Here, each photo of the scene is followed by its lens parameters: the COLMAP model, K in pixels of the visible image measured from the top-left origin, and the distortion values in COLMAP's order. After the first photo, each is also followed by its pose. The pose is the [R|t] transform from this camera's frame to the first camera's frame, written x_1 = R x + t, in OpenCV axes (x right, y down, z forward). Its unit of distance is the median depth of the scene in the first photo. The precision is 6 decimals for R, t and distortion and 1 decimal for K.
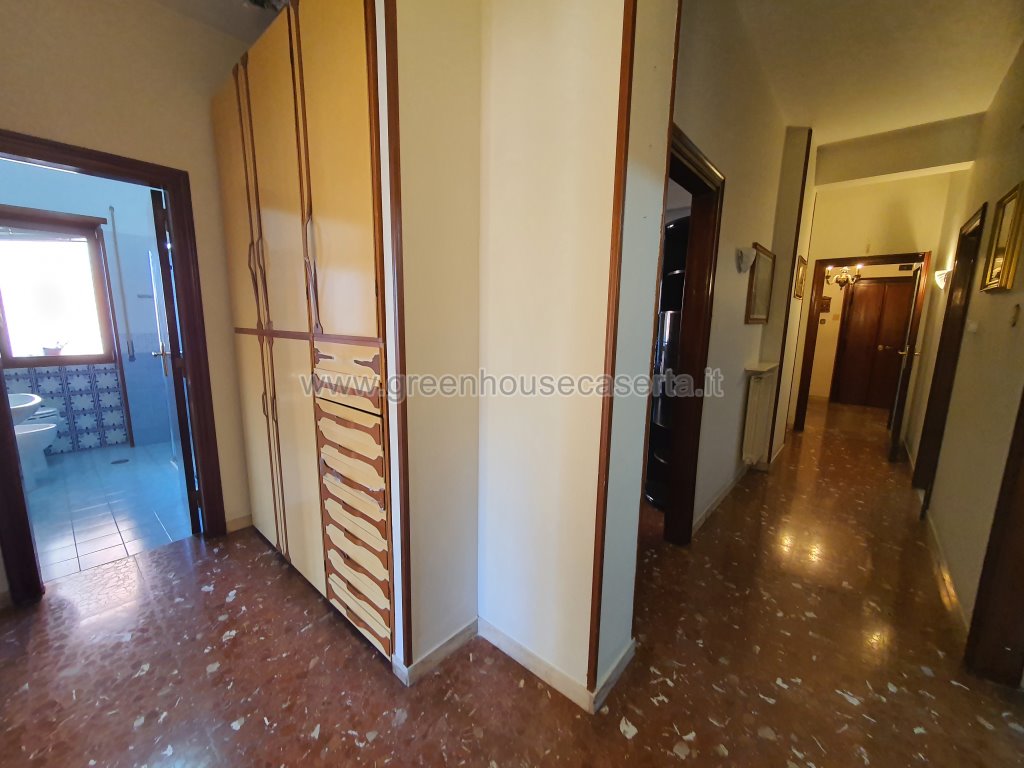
lens RADIAL K [[411.5, 0, 502.5], [0, 411.5, 386.8], [0, 0, 1]] dist [-0.001184, -0.000325]
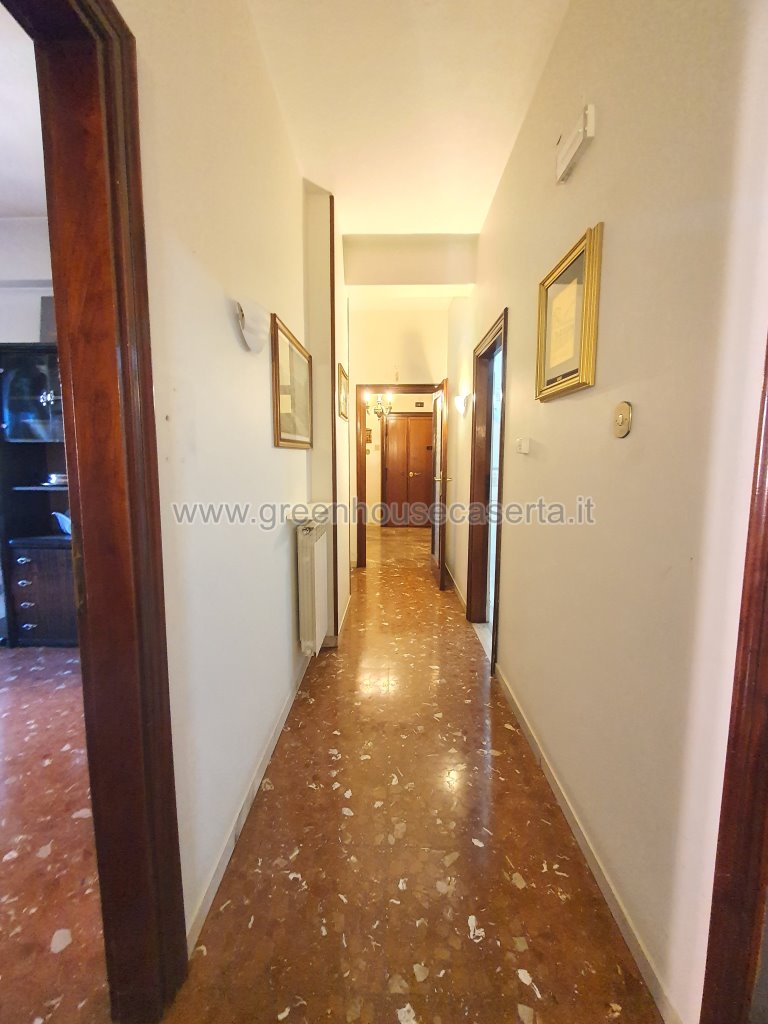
lens RADIAL K [[473.3, 0, 384.0], [0, 473.3, 512.0], [0, 0, 1]] dist [0.000815, 0.000140]
pose [[0.770359, -0.090307, 0.631183, 0.196652], [0.113606, 0.993520, 0.003492, -0.030806], [-0.627408, 0.069016, 0.775626, 0.270190]]
